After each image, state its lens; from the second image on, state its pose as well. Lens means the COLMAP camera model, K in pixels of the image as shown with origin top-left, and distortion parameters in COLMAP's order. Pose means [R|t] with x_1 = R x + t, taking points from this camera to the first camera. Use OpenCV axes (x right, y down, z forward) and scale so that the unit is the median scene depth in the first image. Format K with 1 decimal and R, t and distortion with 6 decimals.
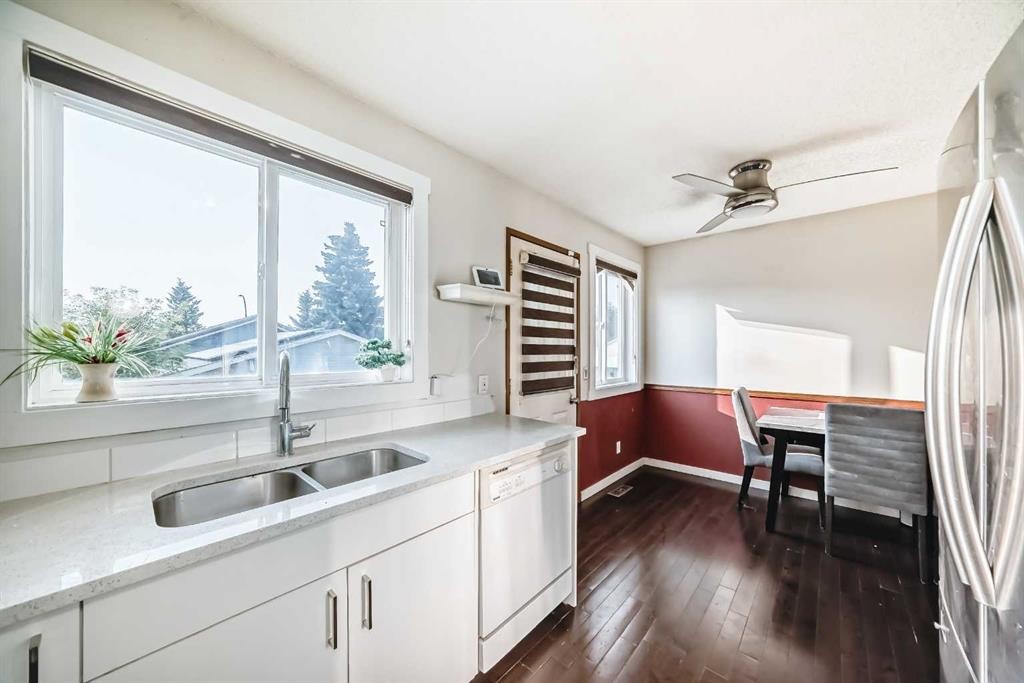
lens RADIAL K [[367.5, 0, 510.9], [0, 367.5, 345.7], [0, 0, 1]] dist [-0.000841, 0.000020]
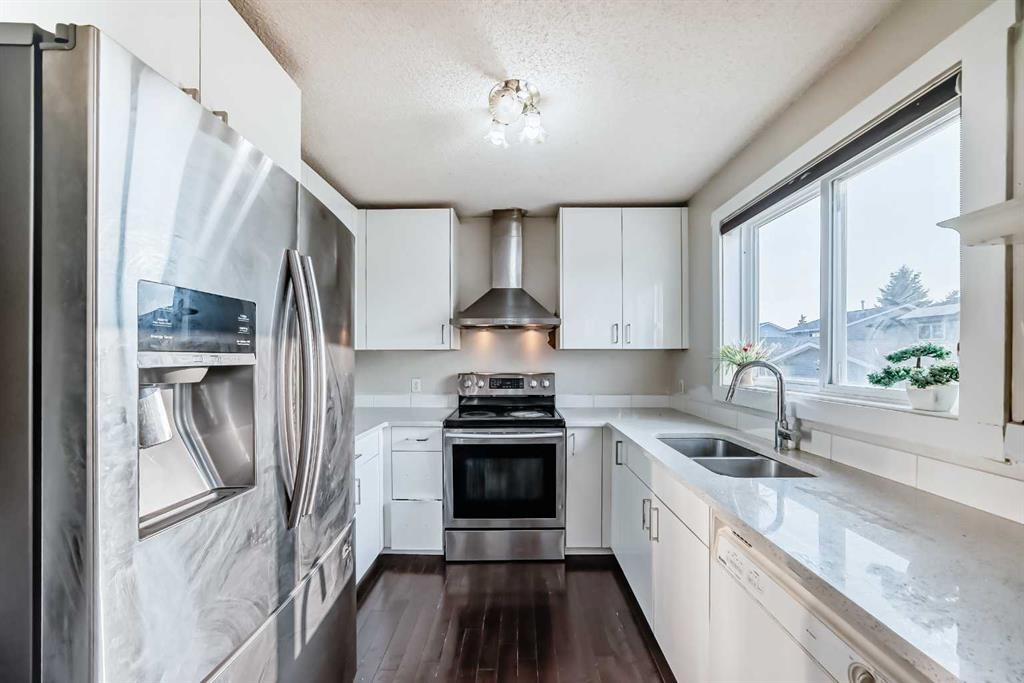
lens RADIAL K [[361.7, 0, 516.2], [0, 361.7, 365.2], [0, 0, 1]] dist [-0.012597, 0.000210]
pose [[-0.746189, 0.011399, -0.665637, 0.560719], [0.004282, 0.999915, 0.012323, 0.009400], [0.665721, 0.006345, -0.746174, 0.947743]]
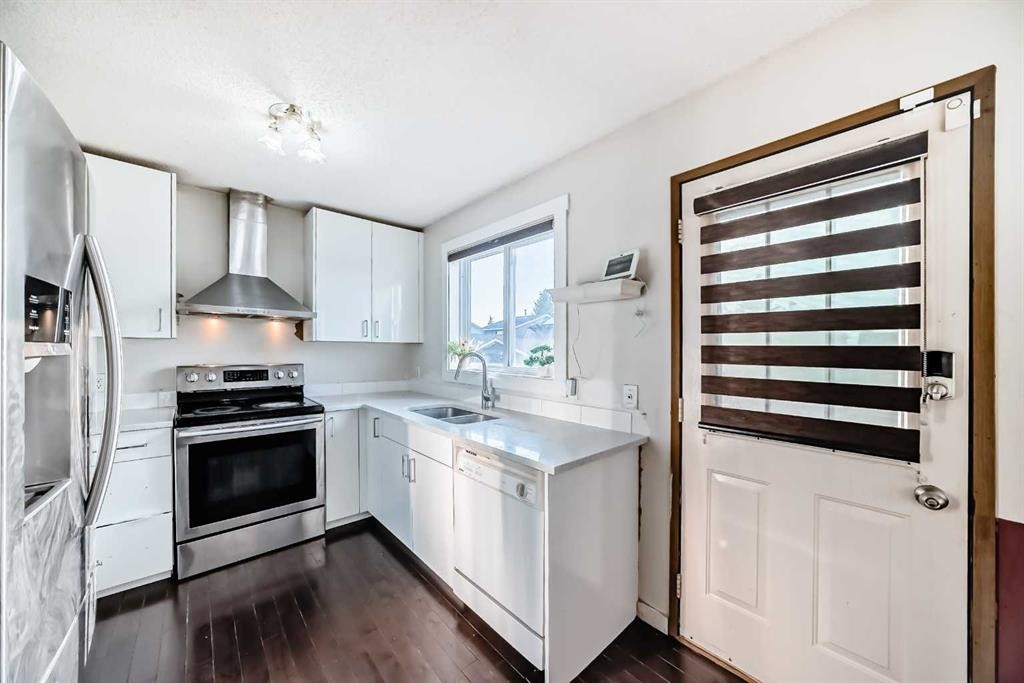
lens RADIAL K [[366.1, 0, 514.4], [0, 366.1, 350.6], [0, 0, 1]] dist [-0.027268, 0.013717]
pose [[-0.103798, -0.001814, -0.994597, 0.889688], [-0.000935, 0.999998, -0.001726, 0.007337], [0.994598, 0.000751, -0.103800, 0.986045]]
